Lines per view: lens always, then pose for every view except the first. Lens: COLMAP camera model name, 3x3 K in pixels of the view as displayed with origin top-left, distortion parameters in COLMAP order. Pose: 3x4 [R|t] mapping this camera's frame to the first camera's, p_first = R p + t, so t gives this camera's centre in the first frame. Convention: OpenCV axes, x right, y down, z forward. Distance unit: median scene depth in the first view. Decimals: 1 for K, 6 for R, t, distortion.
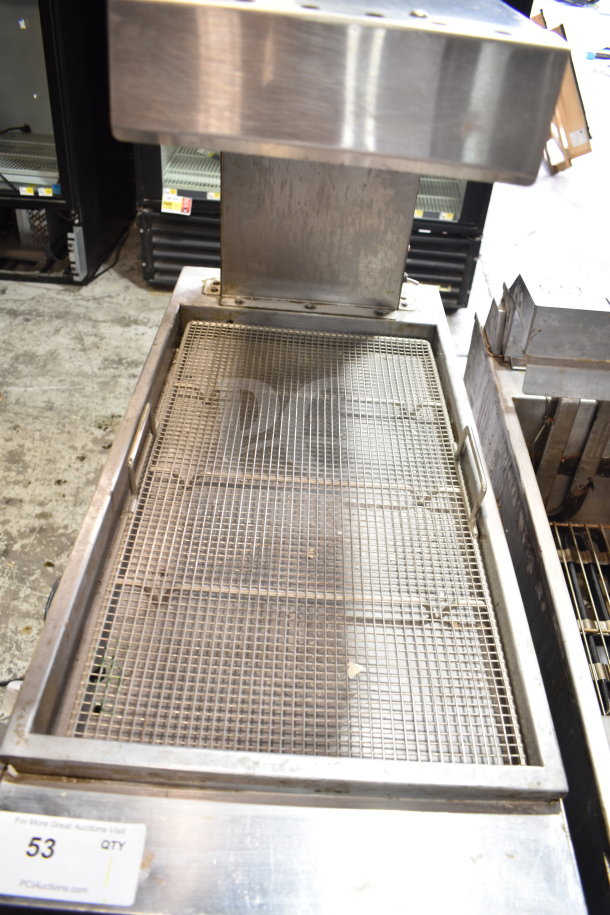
lens RADIAL K [[700.7, 0, 305.0], [0, 700.7, 457.5], [0, 0, 1]] dist [-0.082469, 0.004384]
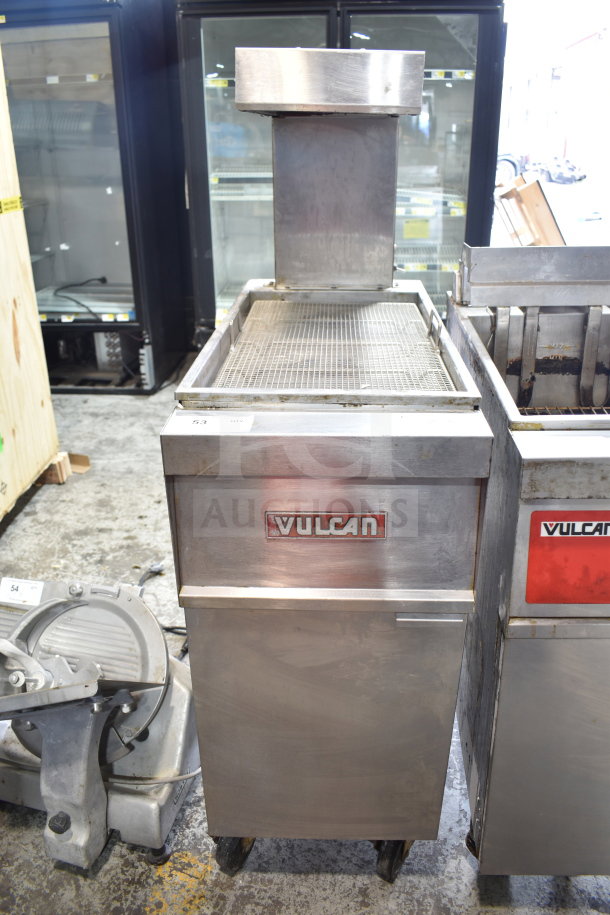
lens RADIAL K [[700.7, 0, 305.0], [0, 700.7, 457.5], [0, 0, 1]] dist [-0.082469, 0.004384]
pose [[0.996875, -0.060754, -0.050480, -0.000734], [0.046438, 0.967736, -0.247649, 0.217221], [0.063897, 0.244531, 0.967534, -0.162512]]
